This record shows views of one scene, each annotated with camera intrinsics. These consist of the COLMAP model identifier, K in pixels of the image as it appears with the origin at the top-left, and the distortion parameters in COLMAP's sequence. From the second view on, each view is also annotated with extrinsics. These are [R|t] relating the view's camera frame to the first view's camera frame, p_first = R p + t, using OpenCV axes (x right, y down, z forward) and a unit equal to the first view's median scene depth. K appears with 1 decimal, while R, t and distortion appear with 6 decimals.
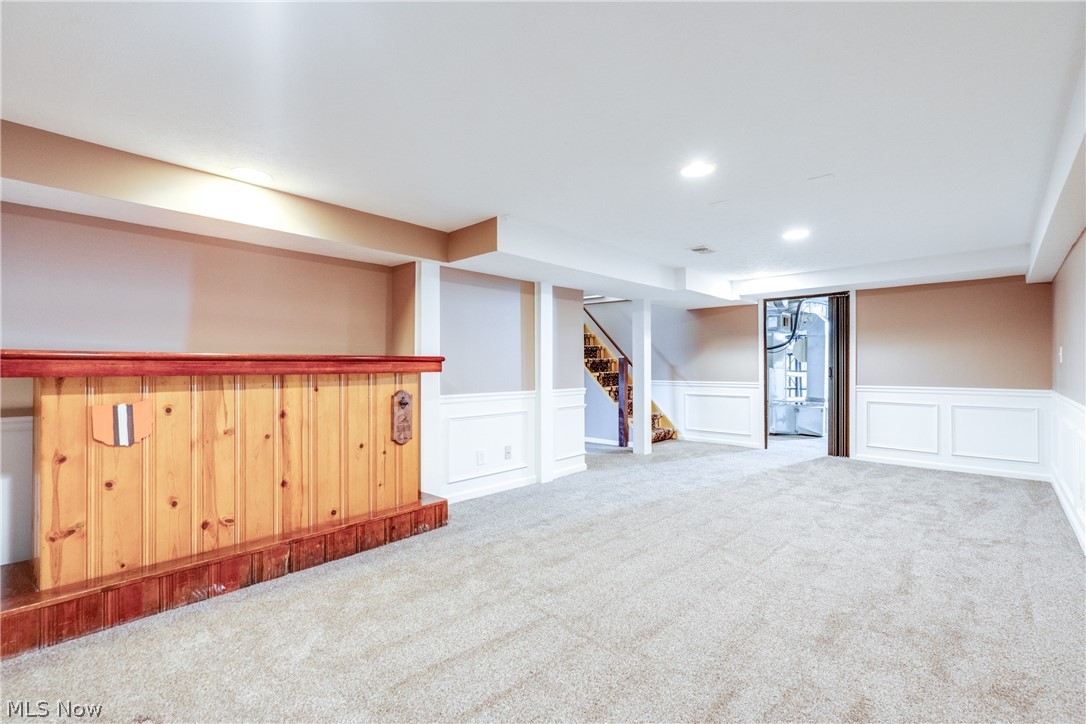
lens RADIAL K [[483.7, 0, 546.0], [0, 483.7, 358.6], [0, 0, 1]] dist [-0.001492, -0.000233]
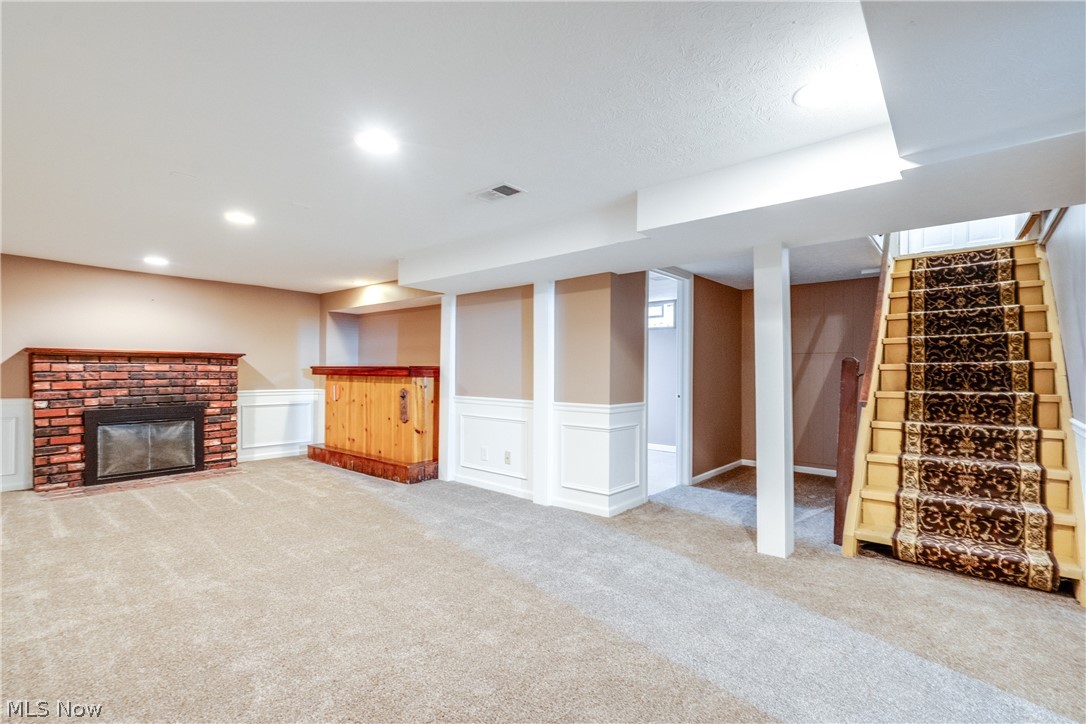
lens RADIAL K [[489.4, 0, 542.4], [0, 489.4, 366.3], [0, 0, 1]] dist [0.001256, 0.000218]
pose [[0.038744, -0.012363, -0.999173, 1.292070], [0.004675, 0.999915, -0.012191, 0.017071], [0.999238, -0.004198, 0.038798, 1.383910]]
